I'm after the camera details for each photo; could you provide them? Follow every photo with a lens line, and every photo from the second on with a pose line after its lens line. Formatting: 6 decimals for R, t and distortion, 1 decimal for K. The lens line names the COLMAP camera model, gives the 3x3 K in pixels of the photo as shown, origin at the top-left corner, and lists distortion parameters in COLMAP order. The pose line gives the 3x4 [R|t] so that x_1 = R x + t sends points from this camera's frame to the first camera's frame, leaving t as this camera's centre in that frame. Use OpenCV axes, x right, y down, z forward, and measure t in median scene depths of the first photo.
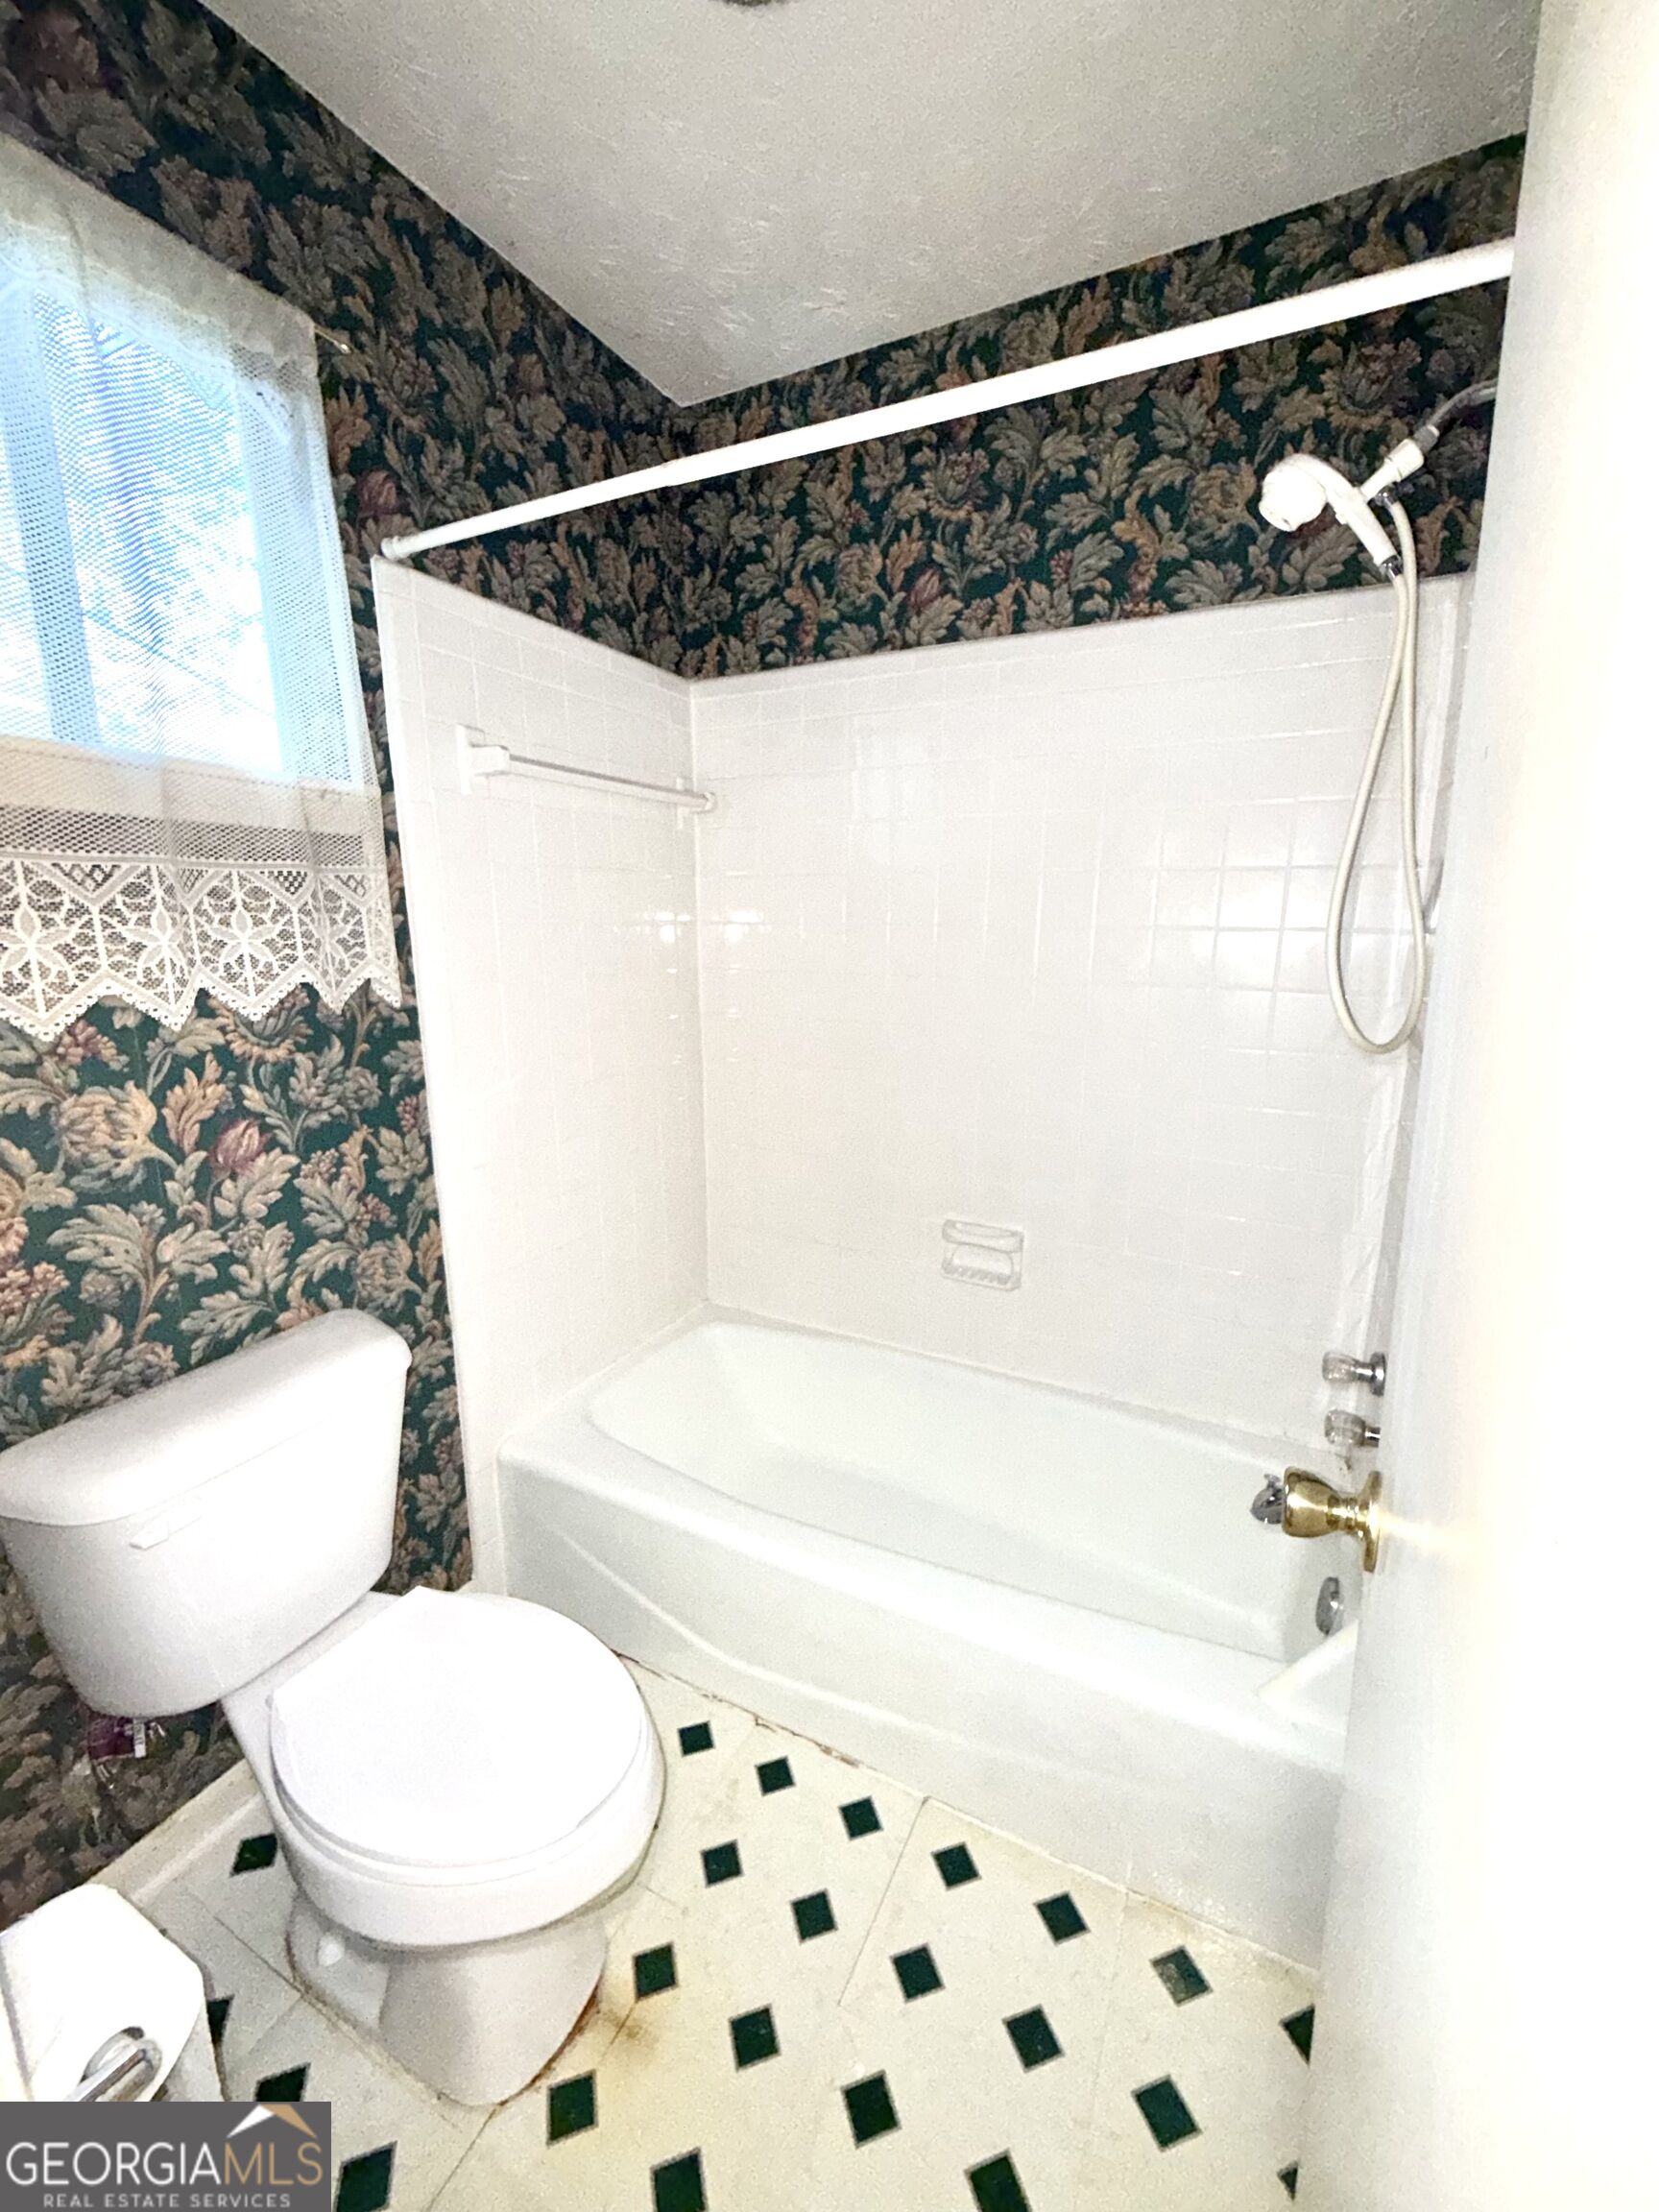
lens RADIAL K [[882.6, 0, 830.6], [0, 882.6, 1100.5], [0, 0, 1]] dist [-0.001434, -0.000816]
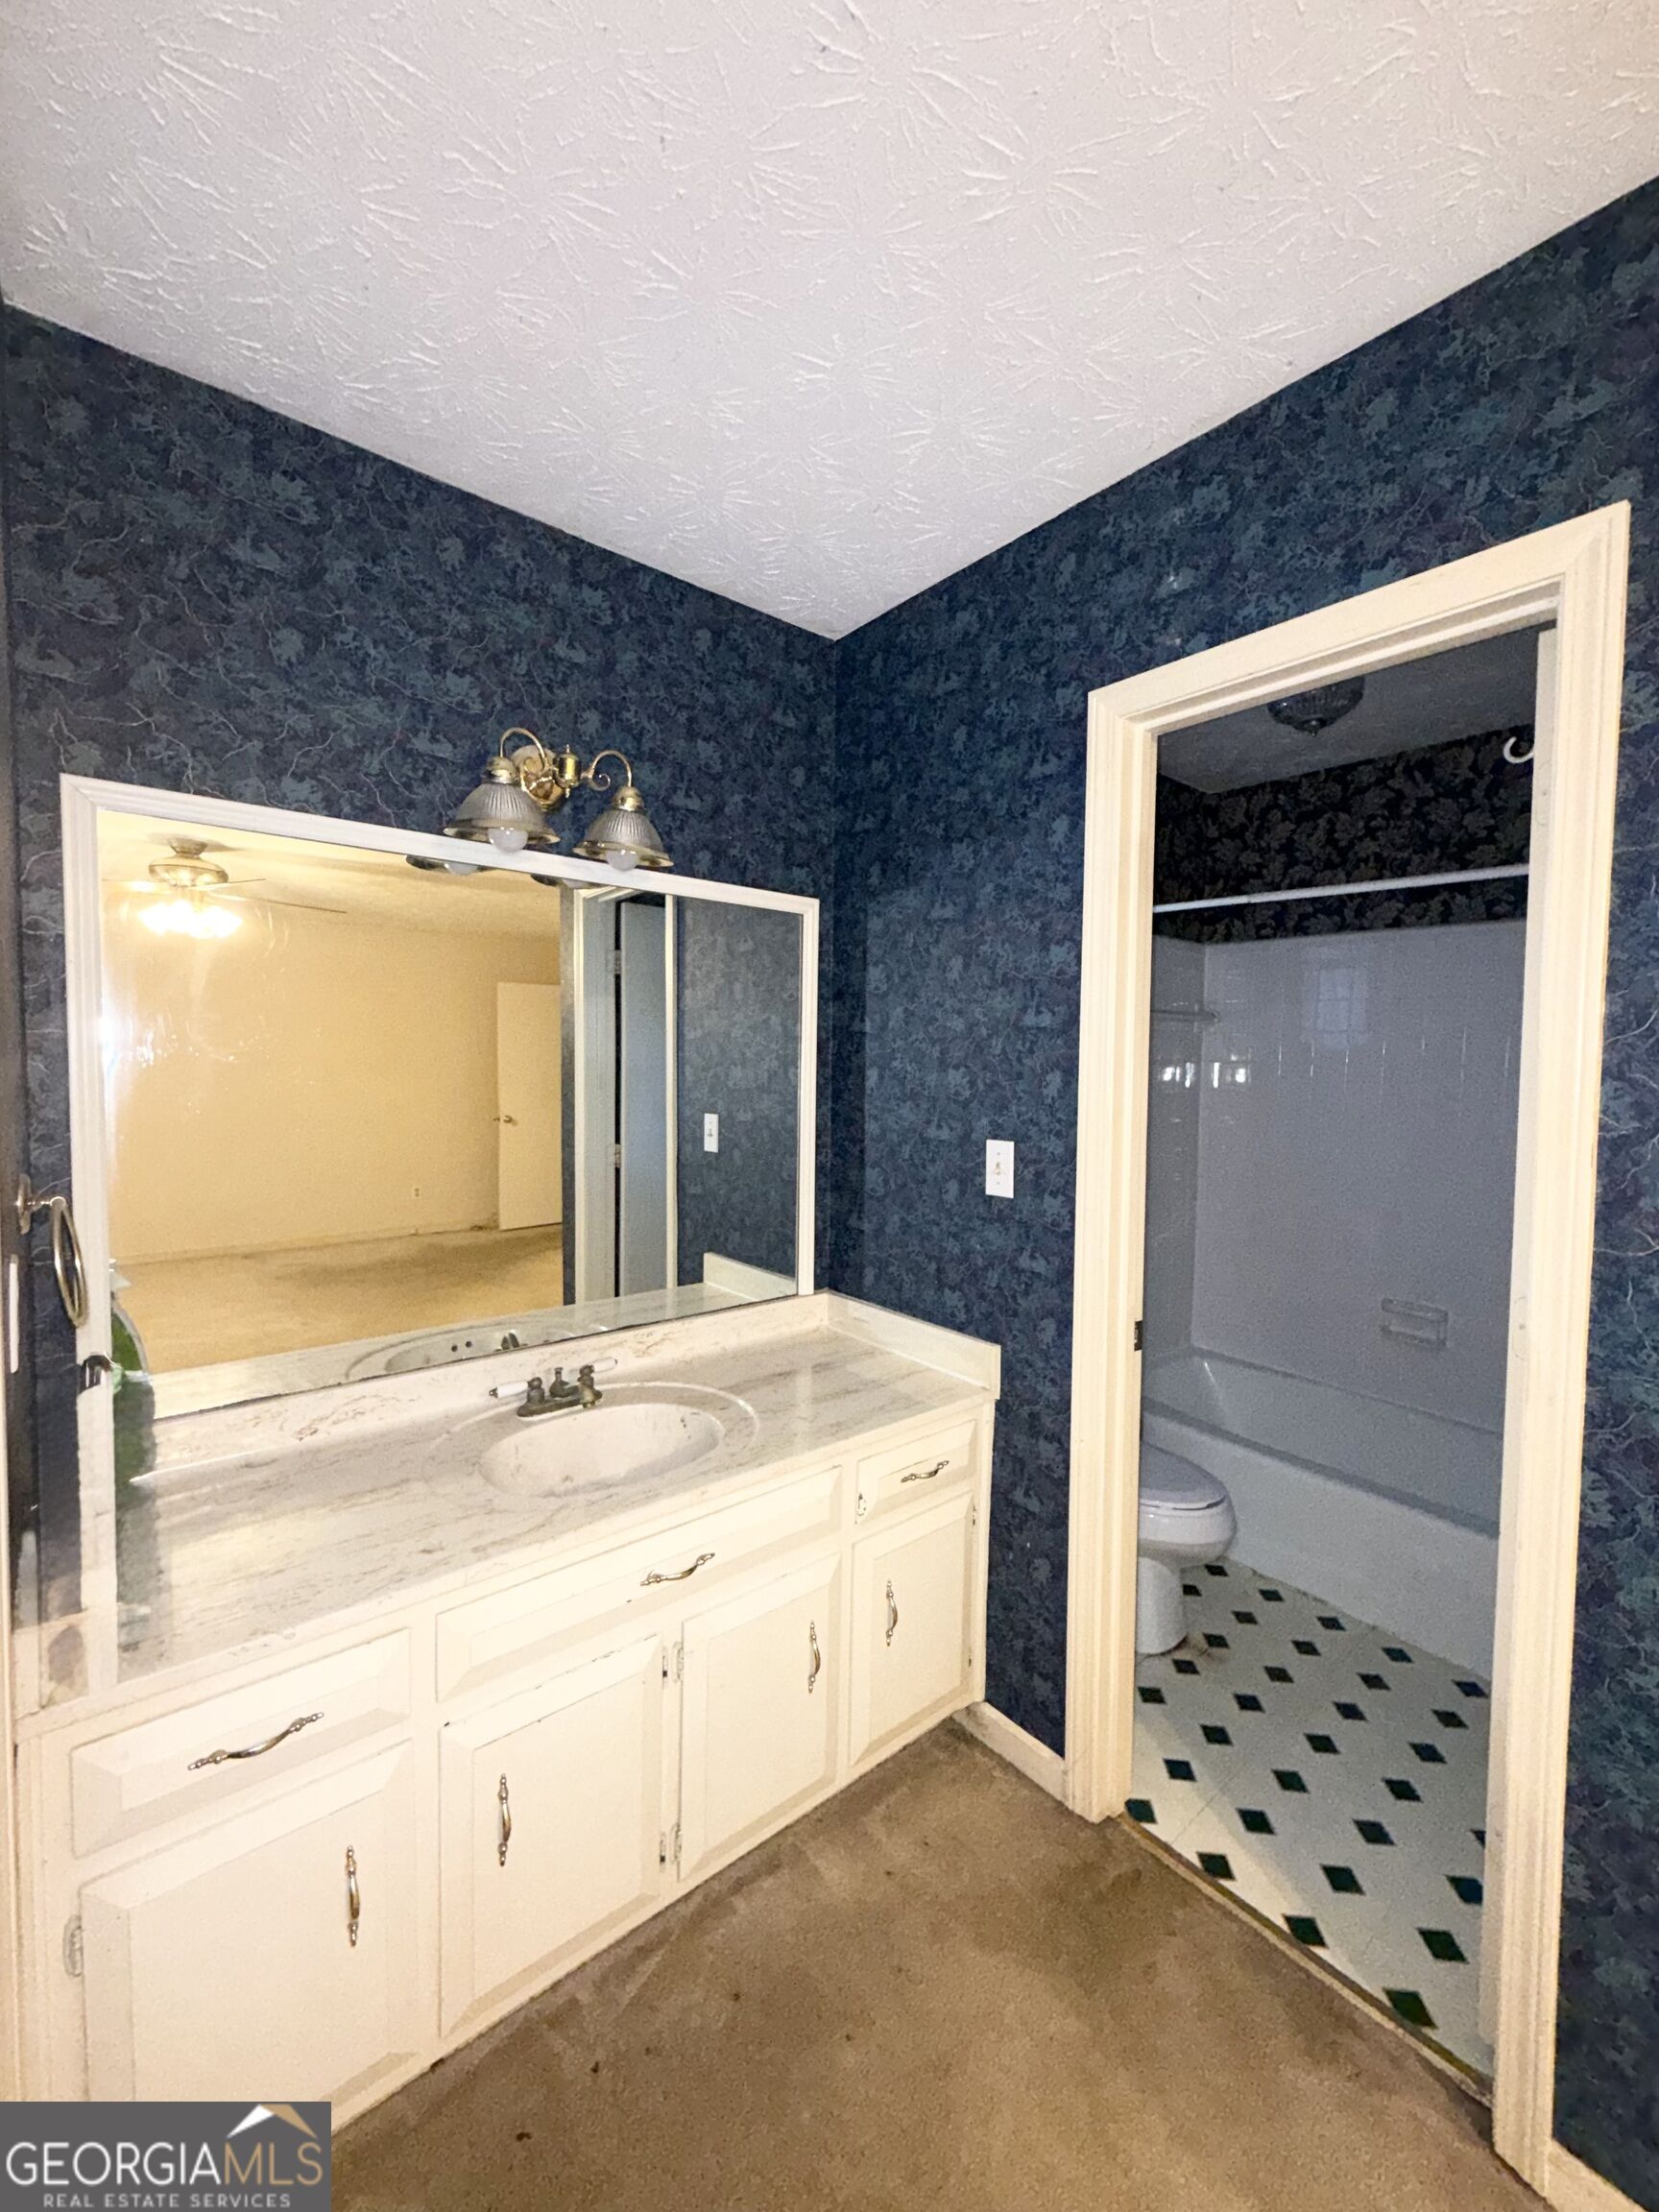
lens RADIAL K [[882.6, 0, 829.2], [0, 882.6, 1105.0], [0, 0, 1]] dist [-0.001434, -0.000816]
pose [[0.920244, 0.037866, -0.389508, -0.178542], [-0.097345, 0.986173, -0.134114, 0.119615], [0.379044, 0.161335, 0.911206, -0.819896]]
